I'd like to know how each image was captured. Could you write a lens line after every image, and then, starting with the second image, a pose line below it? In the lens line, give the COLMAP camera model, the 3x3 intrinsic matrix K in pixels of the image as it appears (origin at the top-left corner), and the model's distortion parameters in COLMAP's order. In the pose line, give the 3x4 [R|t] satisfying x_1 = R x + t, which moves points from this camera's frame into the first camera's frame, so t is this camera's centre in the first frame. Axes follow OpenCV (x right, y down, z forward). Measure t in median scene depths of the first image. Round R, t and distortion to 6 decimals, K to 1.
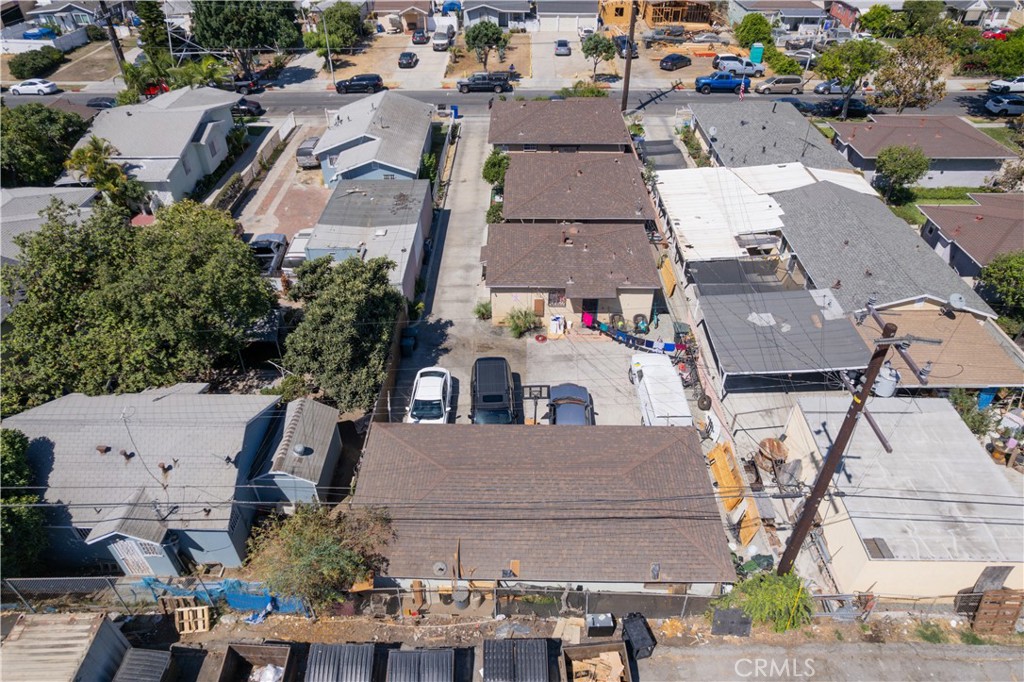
lens RADIAL K [[648.0, 0, 512.0], [0, 648.0, 341.0], [0, 0, 1]] dist [-0.056236, 0.001190]
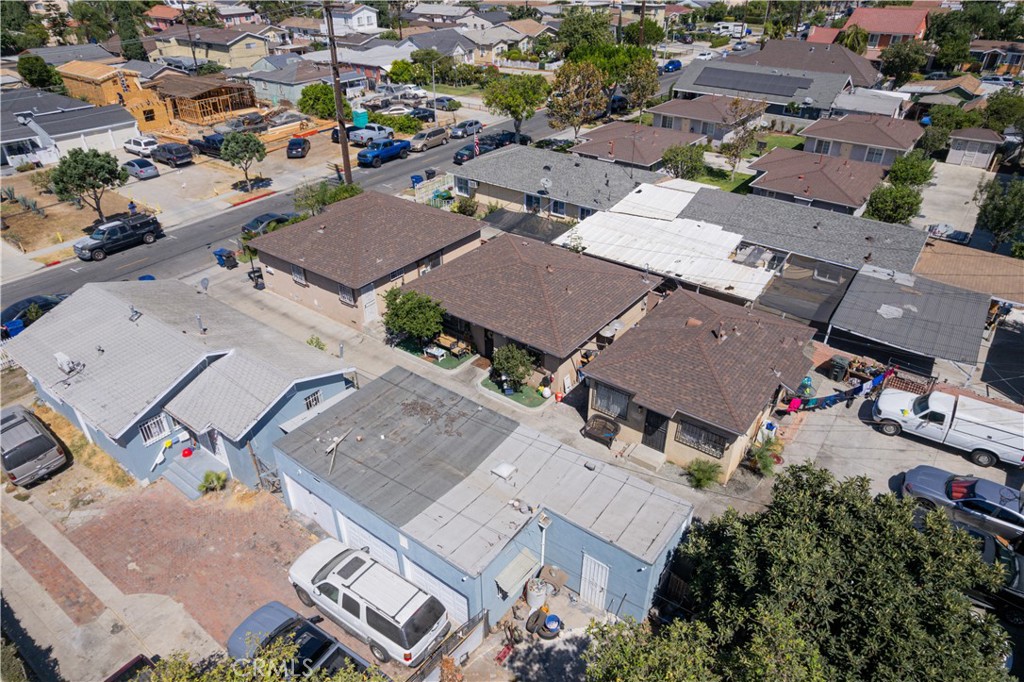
lens RADIAL K [[648.0, 0, 512.0], [0, 648.0, 341.0], [0, 0, 1]] dist [-0.056236, 0.001190]
pose [[0.592228, -0.420735, 0.687203, -0.301833], [0.496798, 0.862122, 0.099690, -0.177201], [-0.634396, 0.282362, 0.719593, 0.312445]]
